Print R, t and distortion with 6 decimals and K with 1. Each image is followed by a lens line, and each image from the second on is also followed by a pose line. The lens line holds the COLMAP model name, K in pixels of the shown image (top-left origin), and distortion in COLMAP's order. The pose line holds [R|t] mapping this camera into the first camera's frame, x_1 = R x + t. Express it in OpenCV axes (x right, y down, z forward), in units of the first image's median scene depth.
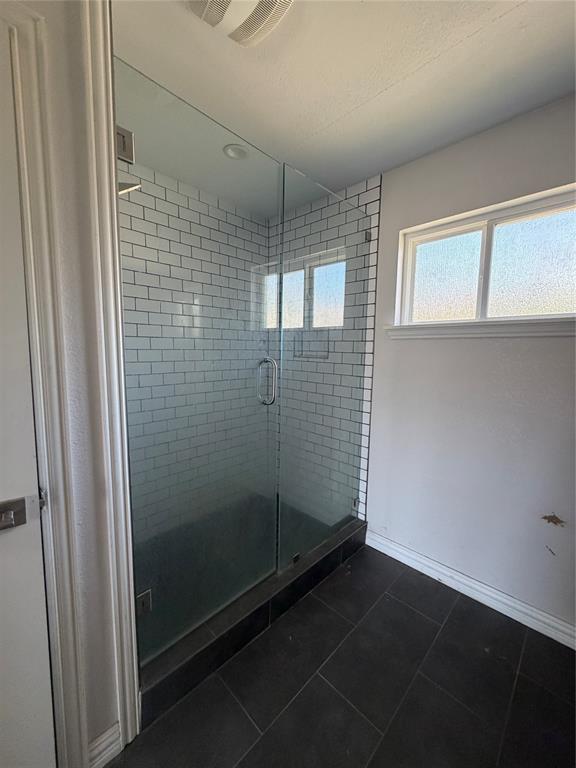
lens RADIAL K [[306.4, 0, 286.9], [0, 306.4, 379.6], [0, 0, 1]] dist [-0.000042, -0.000077]
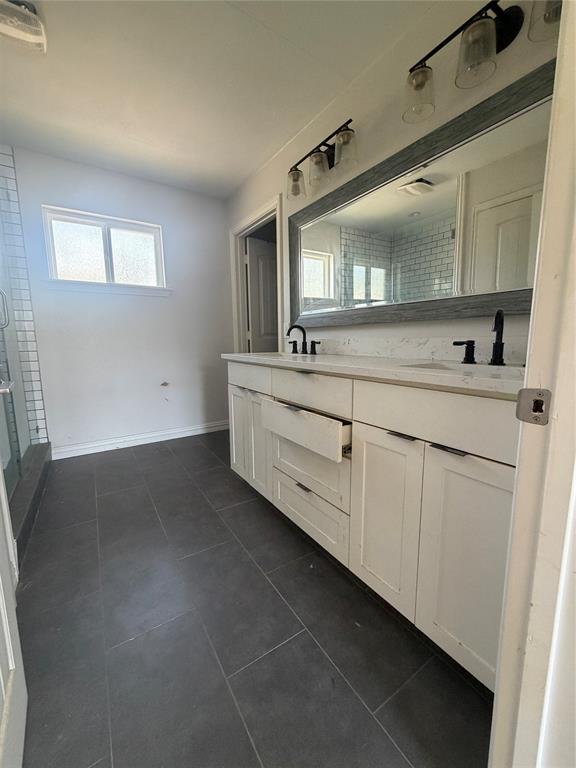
lens RADIAL K [[306.4, 0, 287.0], [0, 306.4, 382.7], [0, 0, 1]] dist [-0.000042, -0.000077]
pose [[0.207642, -0.150083, 0.966623, -0.715568], [0.114774, 0.985073, 0.128293, 0.192790], [-0.971448, 0.084305, 0.221768, -0.212565]]
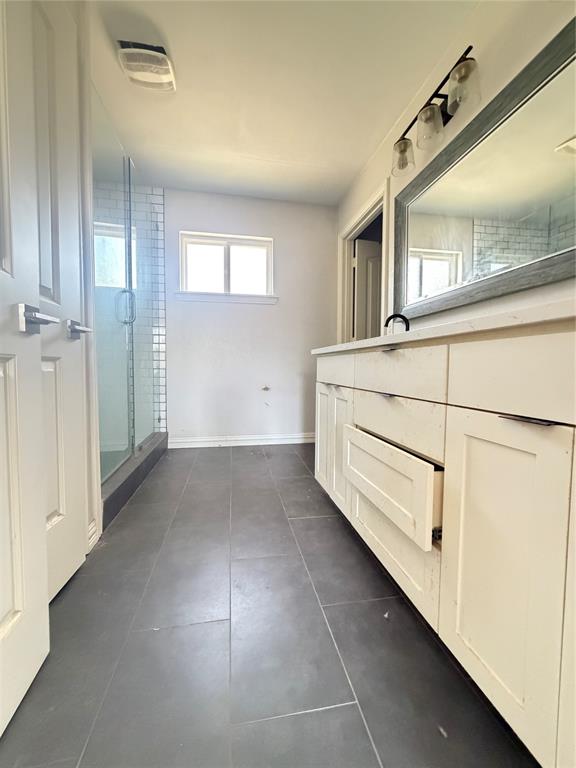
lens RADIAL K [[306.4, 0, 286.9], [0, 306.4, 382.5], [0, 0, 1]] dist [-0.000042, -0.000077]
pose [[0.568300, -0.048917, 0.821366, -0.584164], [0.086177, 0.996280, -0.000292, 0.302429], [-0.818296, 0.070948, 0.570402, -0.255674]]
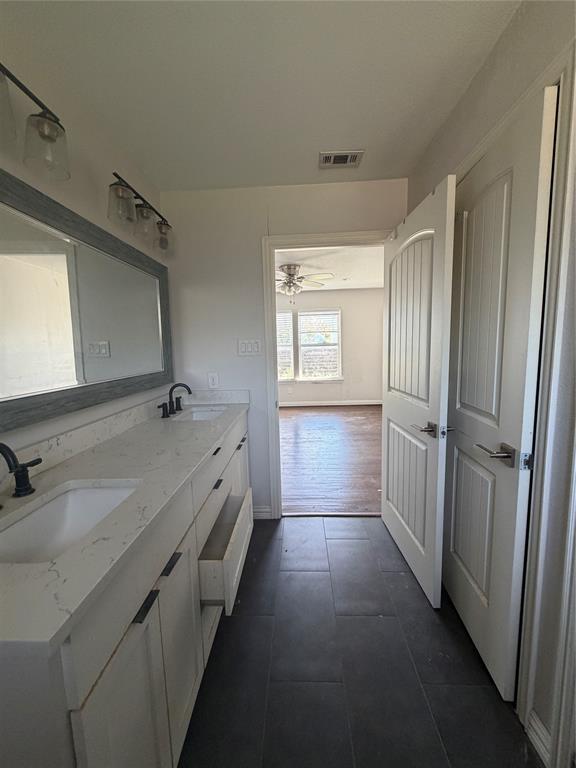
lens RADIAL K [[306.4, 0, 287.5], [0, 306.4, 382.9], [0, 0, 1]] dist [-0.000042, -0.000077]
pose [[-0.729294, 0.089510, -0.678320, 0.290634], [-0.051035, 0.981527, 0.184392, -0.022179], [0.682294, 0.169094, -0.711254, 0.476264]]
